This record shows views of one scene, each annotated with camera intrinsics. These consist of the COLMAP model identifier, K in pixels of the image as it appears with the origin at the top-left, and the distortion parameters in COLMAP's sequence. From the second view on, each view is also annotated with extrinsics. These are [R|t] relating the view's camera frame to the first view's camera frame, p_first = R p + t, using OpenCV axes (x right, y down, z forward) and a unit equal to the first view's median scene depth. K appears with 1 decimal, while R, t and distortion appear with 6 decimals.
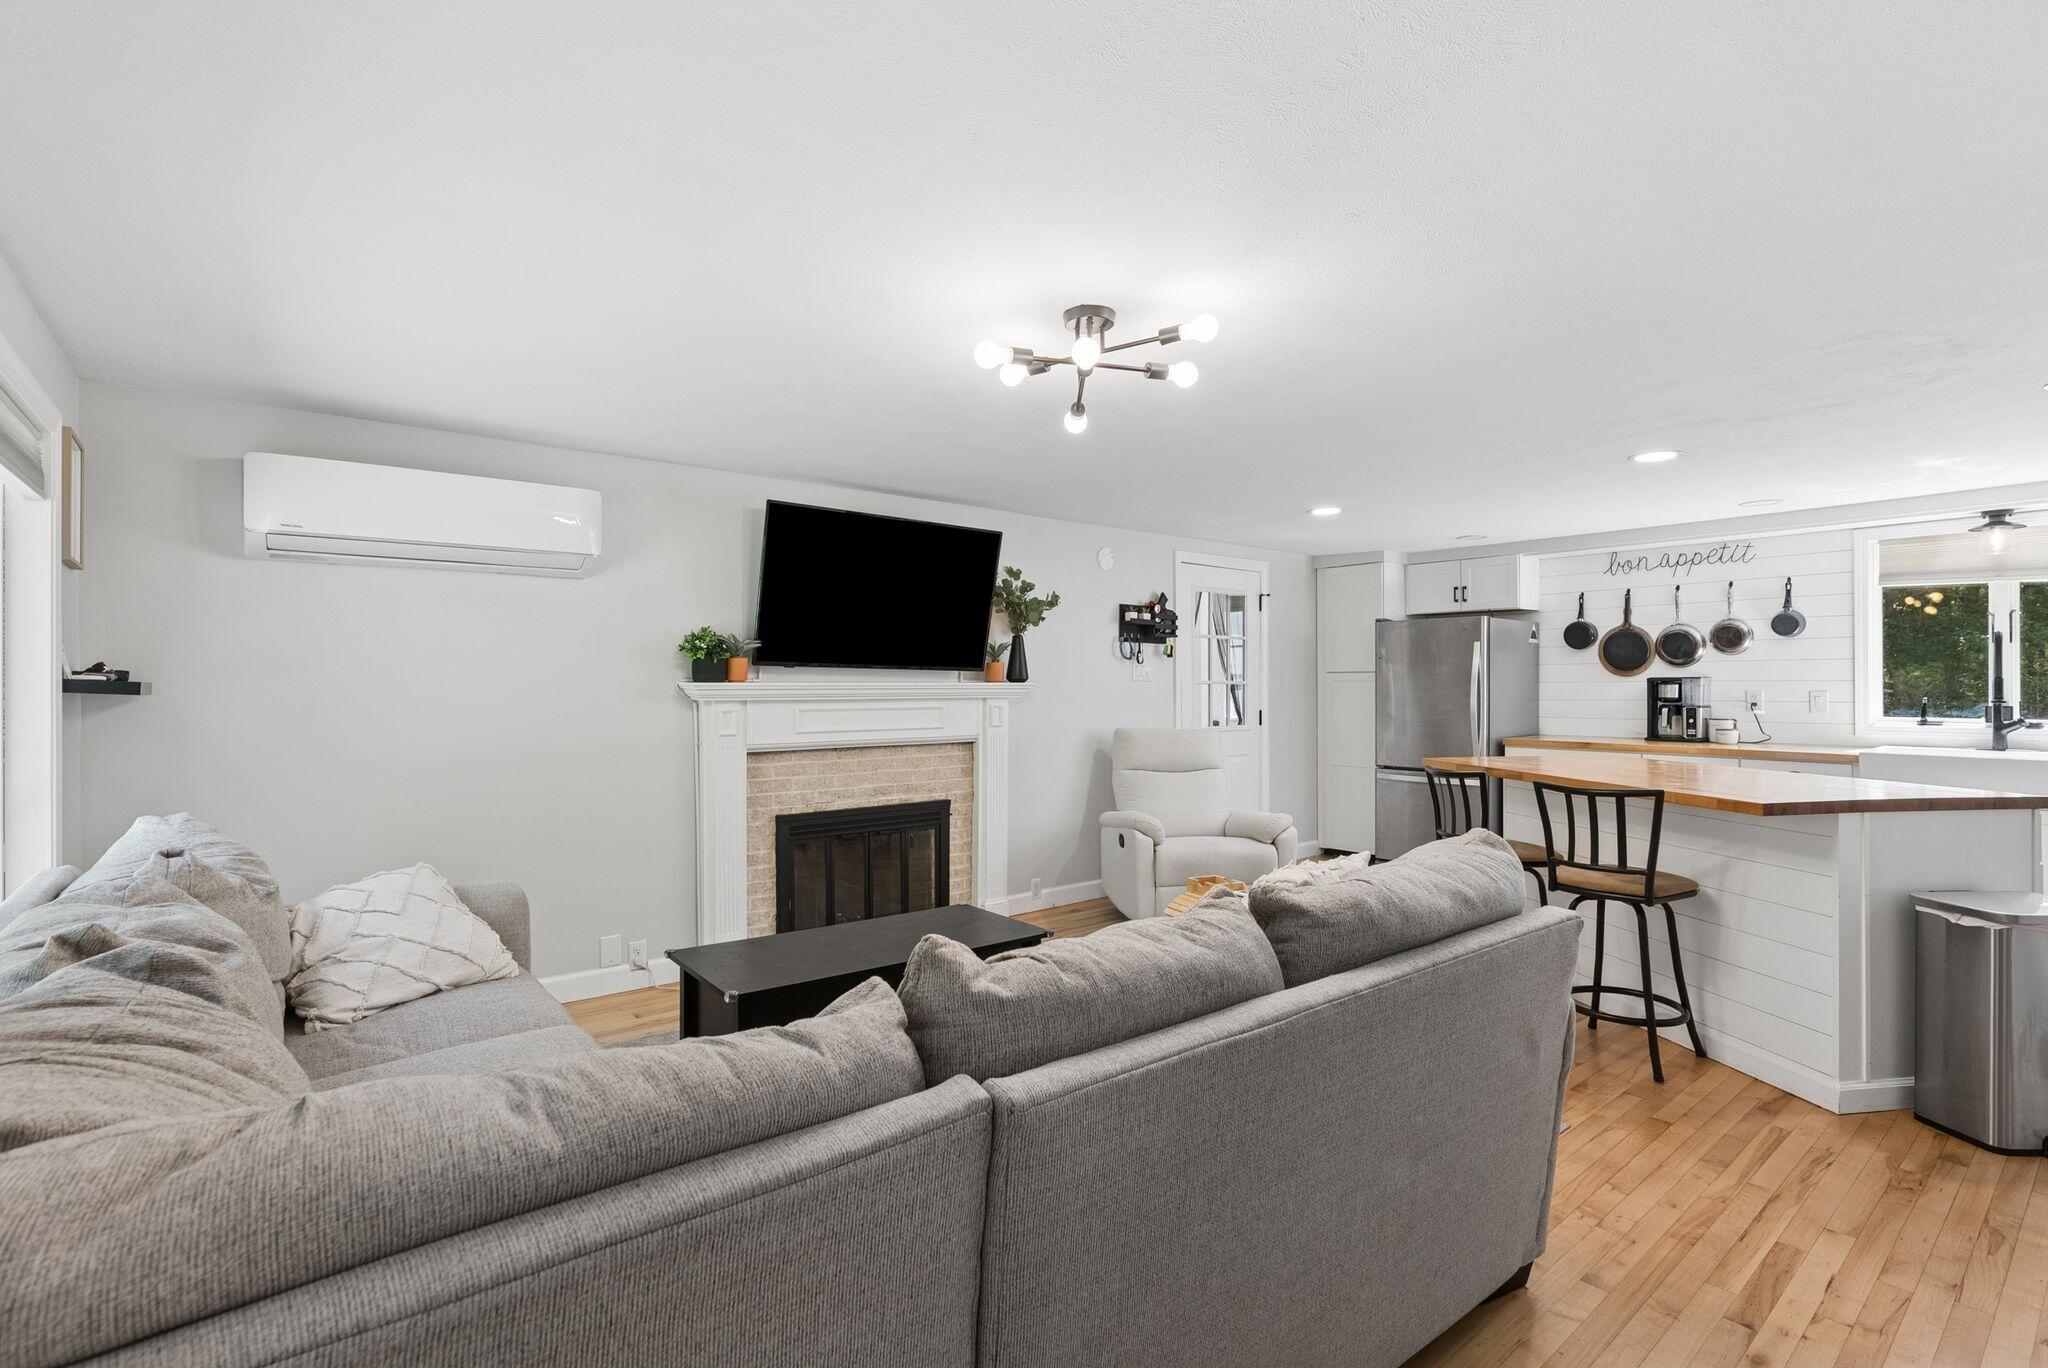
lens RADIAL K [[946.9, 0, 1031.3], [0, 946.9, 671.7], [0, 0, 1]] dist [-0.001293, 0.000022]
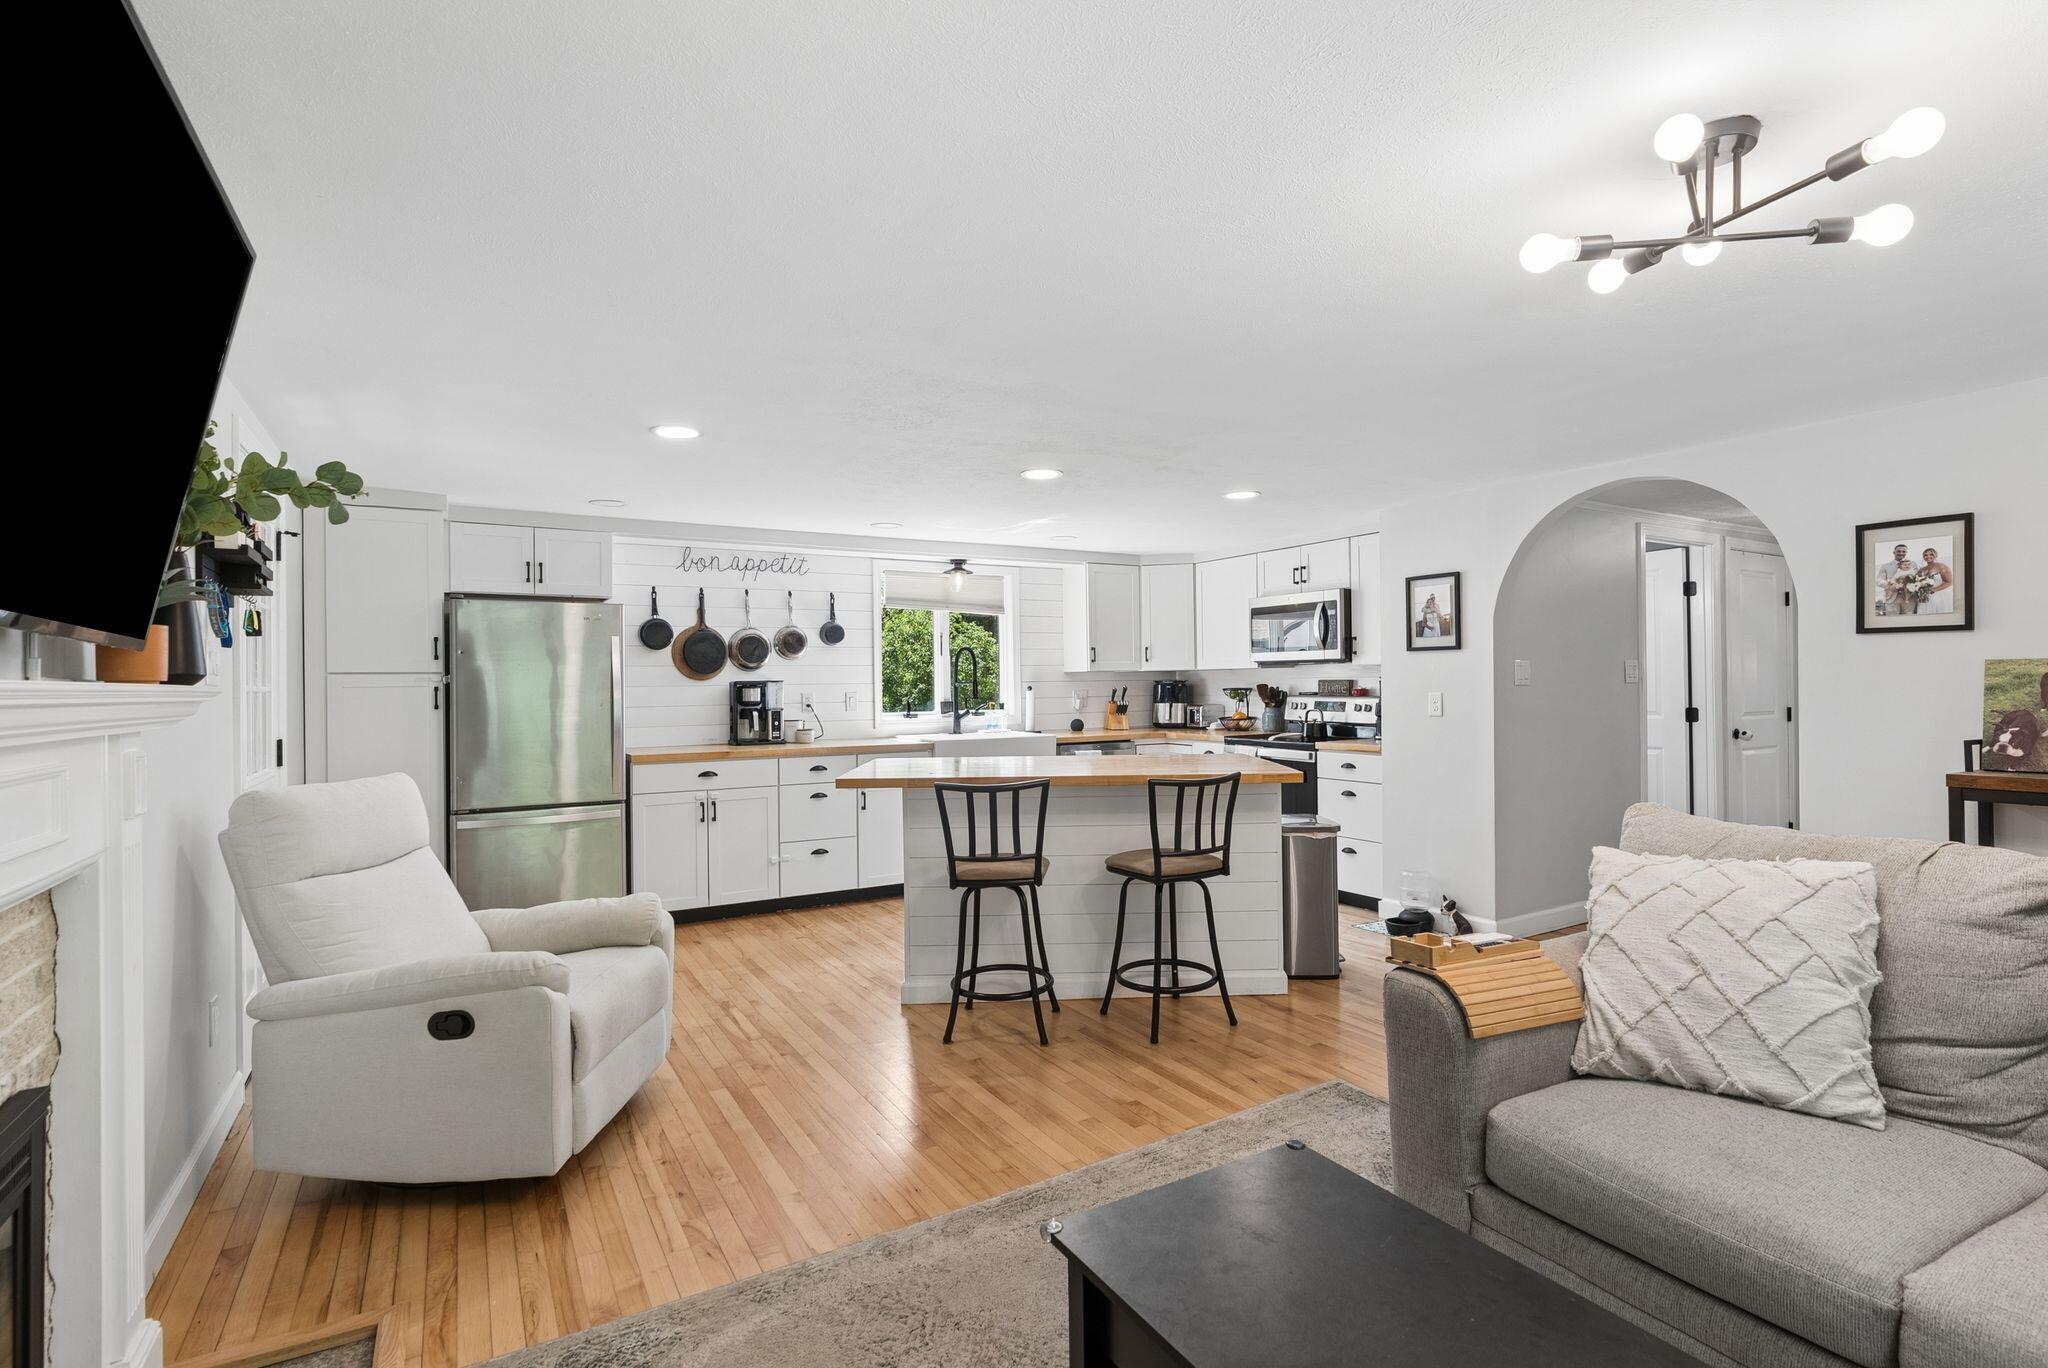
lens RADIAL K [[972.1, 0, 1029.9], [0, 972.1, 688.7], [0, 0, 1]] dist [0.001470, 0.000264]
pose [[0.130072, -0.006341, 0.991484, -0.343825], [0.000209, 0.999980, 0.006368, 0.008467], [-0.991505, -0.000621, 0.130071, 0.645601]]
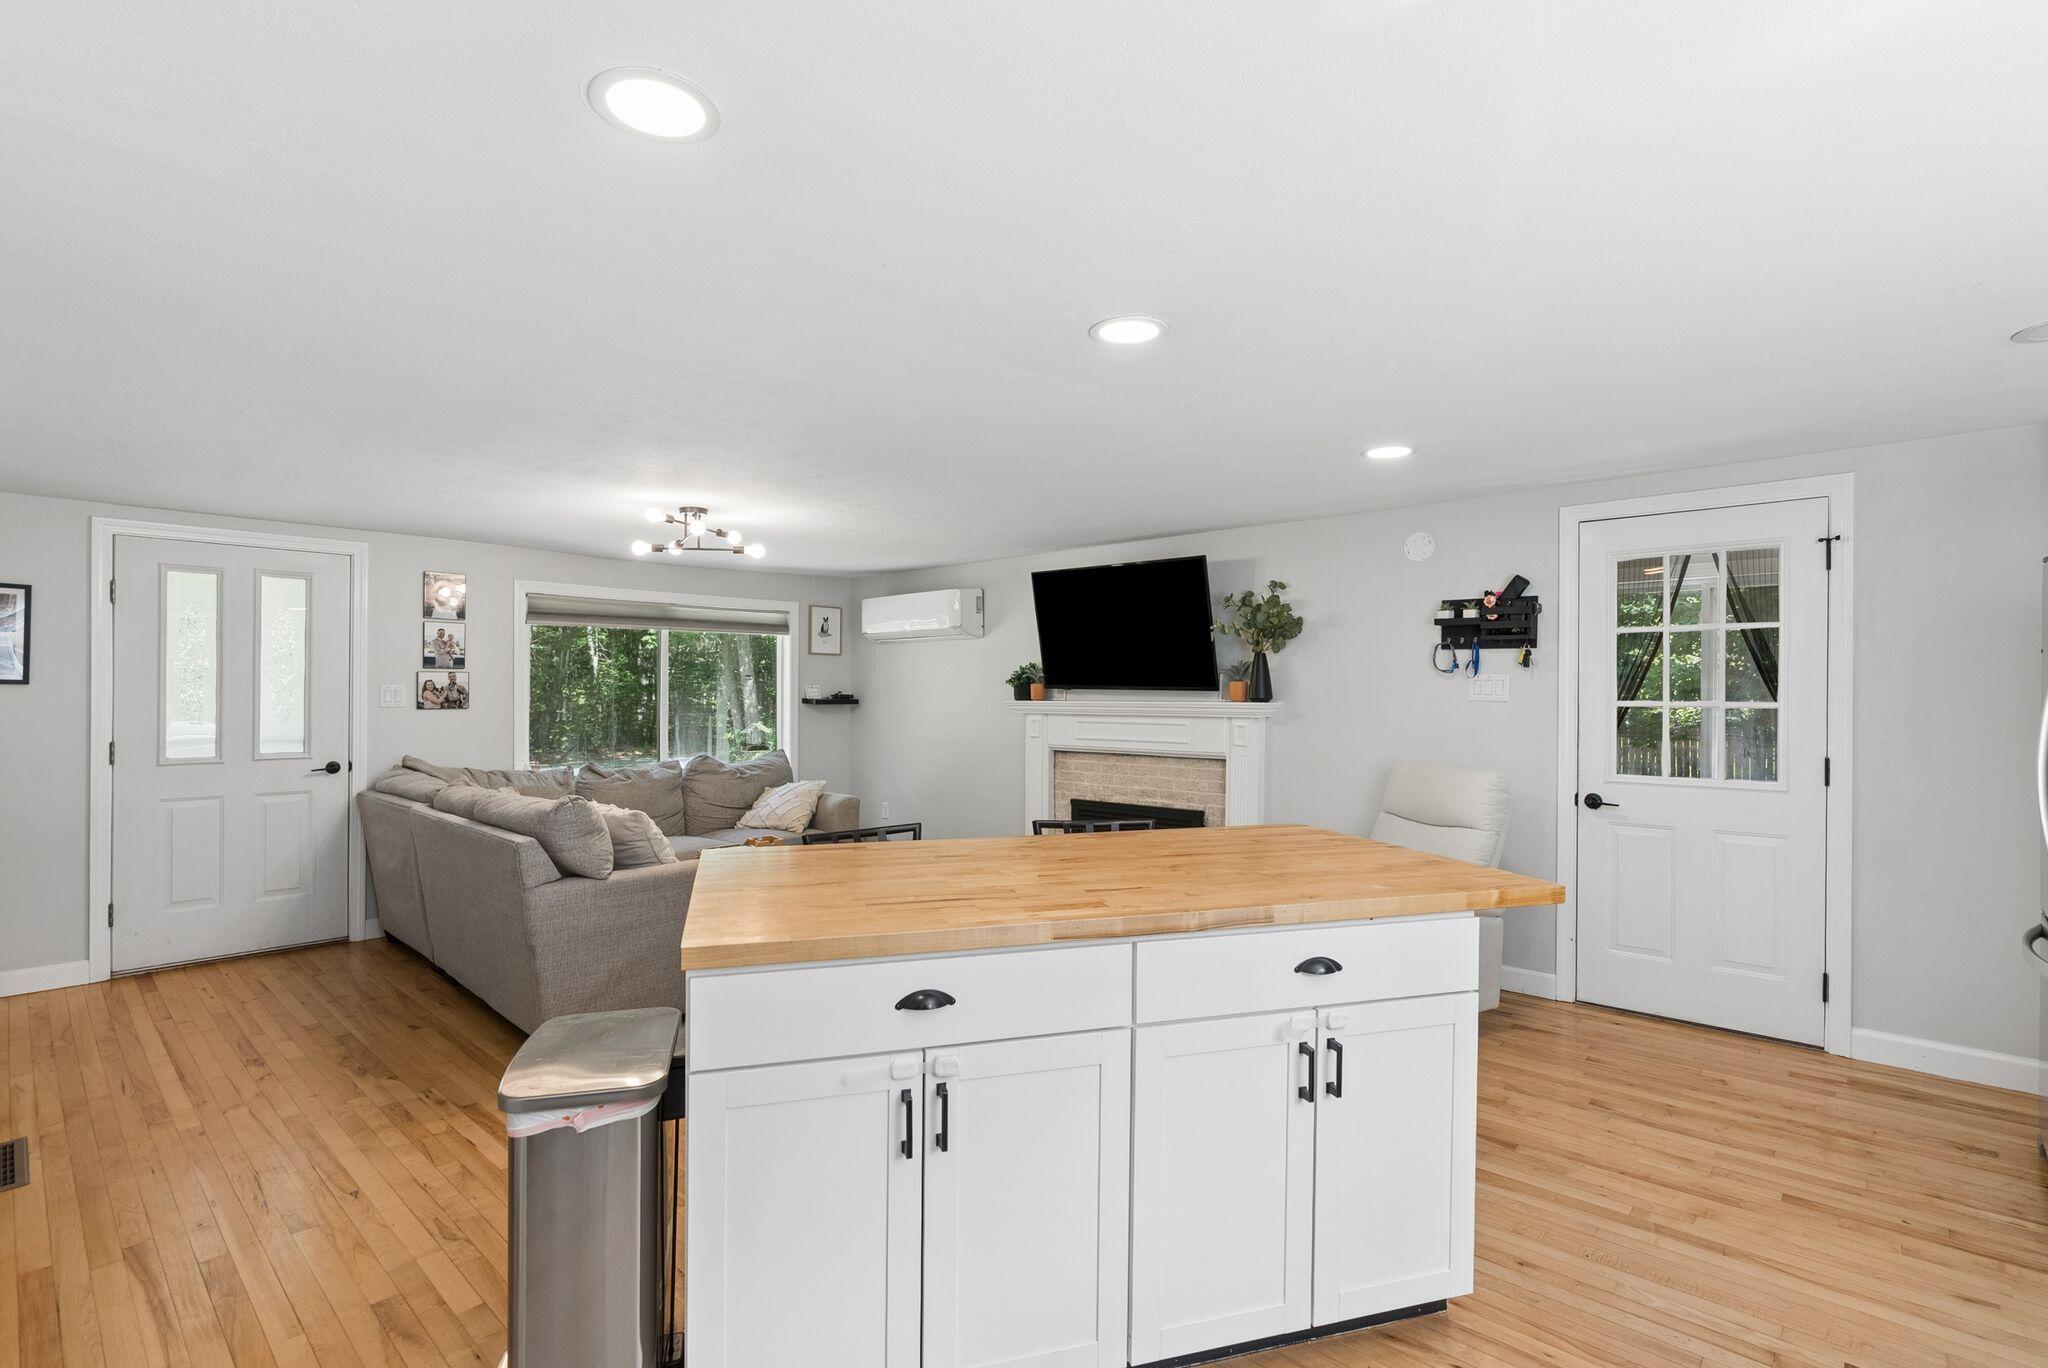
lens RADIAL K [[946.8, 0, 1024.0], [0, 946.8, 684.0], [0, 0, 1]] dist [-0.002387, 0.000029]
pose [[0.149271, -0.009732, -0.988748, 0.920961], [0.011920, 0.999897, -0.008043, -0.002222], [0.988724, -0.010585, 0.149372, 0.630570]]
